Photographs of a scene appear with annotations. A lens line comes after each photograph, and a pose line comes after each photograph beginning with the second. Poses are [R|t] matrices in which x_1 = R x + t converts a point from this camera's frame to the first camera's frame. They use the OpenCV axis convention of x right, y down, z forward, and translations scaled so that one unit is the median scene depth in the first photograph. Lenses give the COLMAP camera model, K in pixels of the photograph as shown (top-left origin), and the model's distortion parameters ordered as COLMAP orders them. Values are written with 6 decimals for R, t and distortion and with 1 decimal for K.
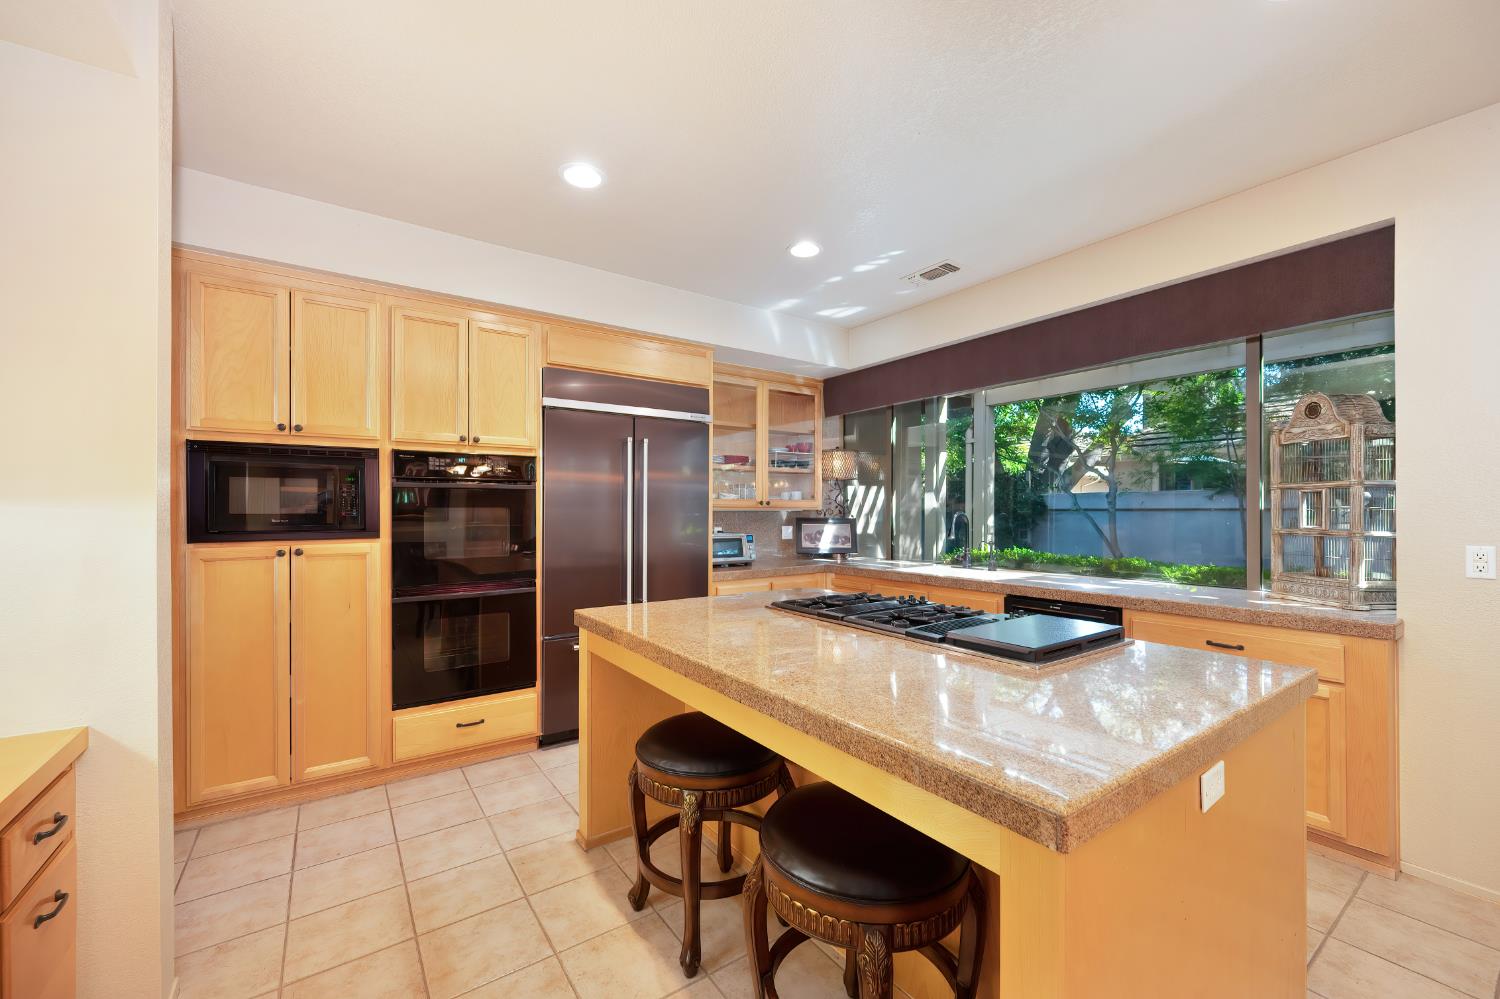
lens RADIAL K [[601.8, 0, 757.5], [0, 601.8, 499.7], [0, 0, 1]] dist [-0.000544, 0.000166]
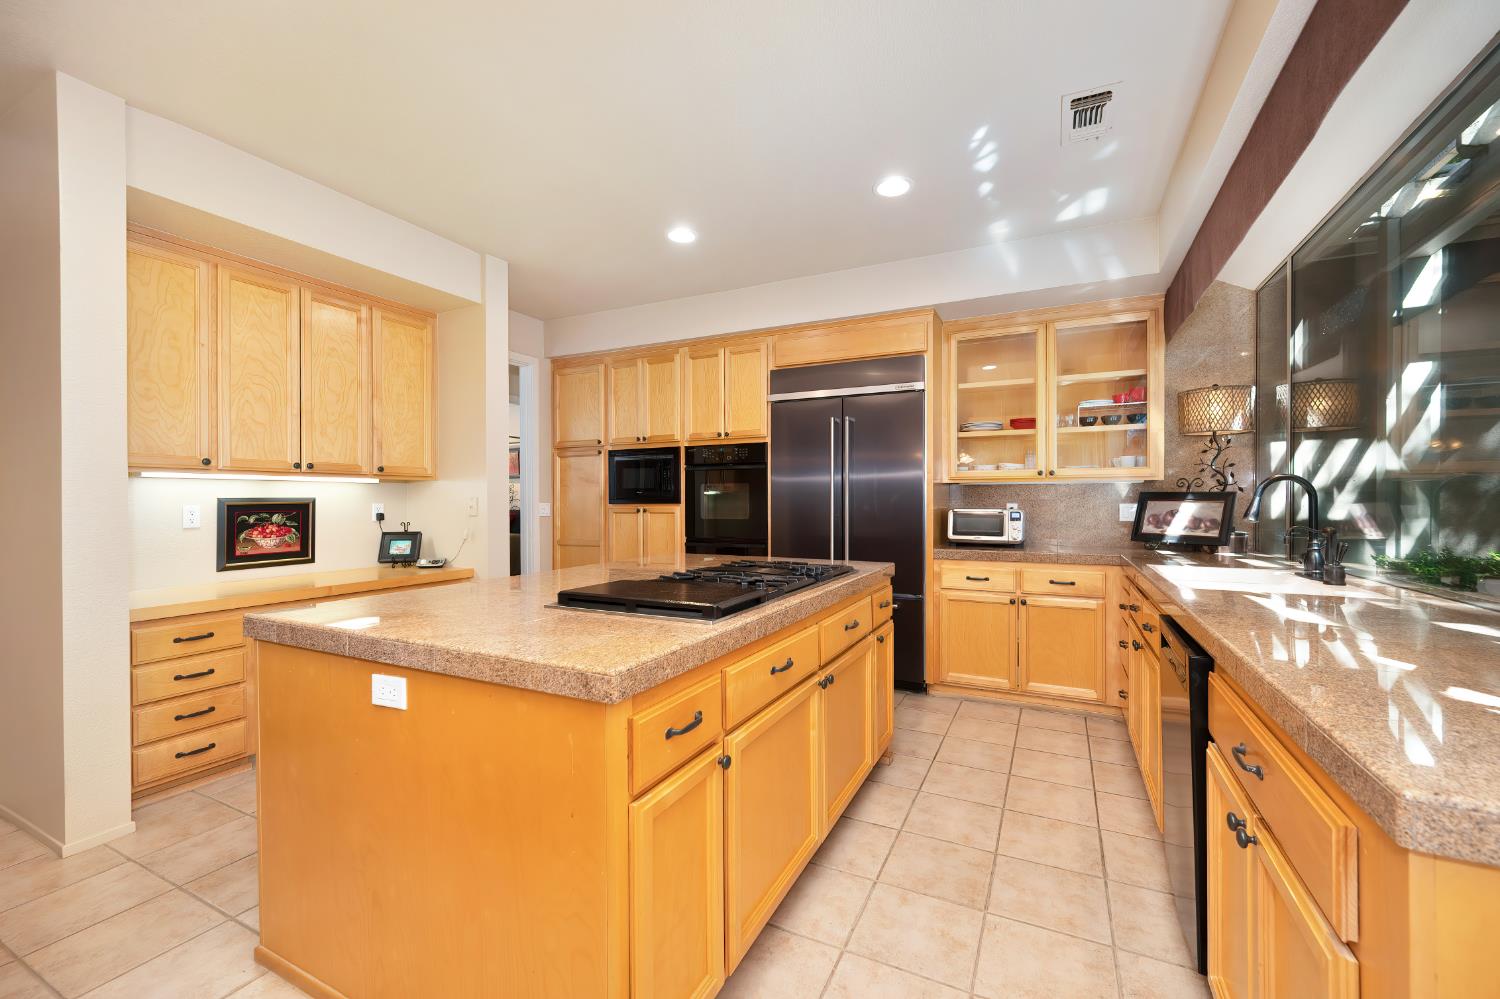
lens RADIAL K [[601.8, 0, 757.5], [0, 601.8, 499.7], [0, 0, 1]] dist [-0.000544, 0.000166]
pose [[0.473624, -0.002262, -0.880724, 0.584011], [0.016809, 0.999838, 0.006471, 0.031712], [0.880567, -0.017869, 0.473585, 0.294946]]
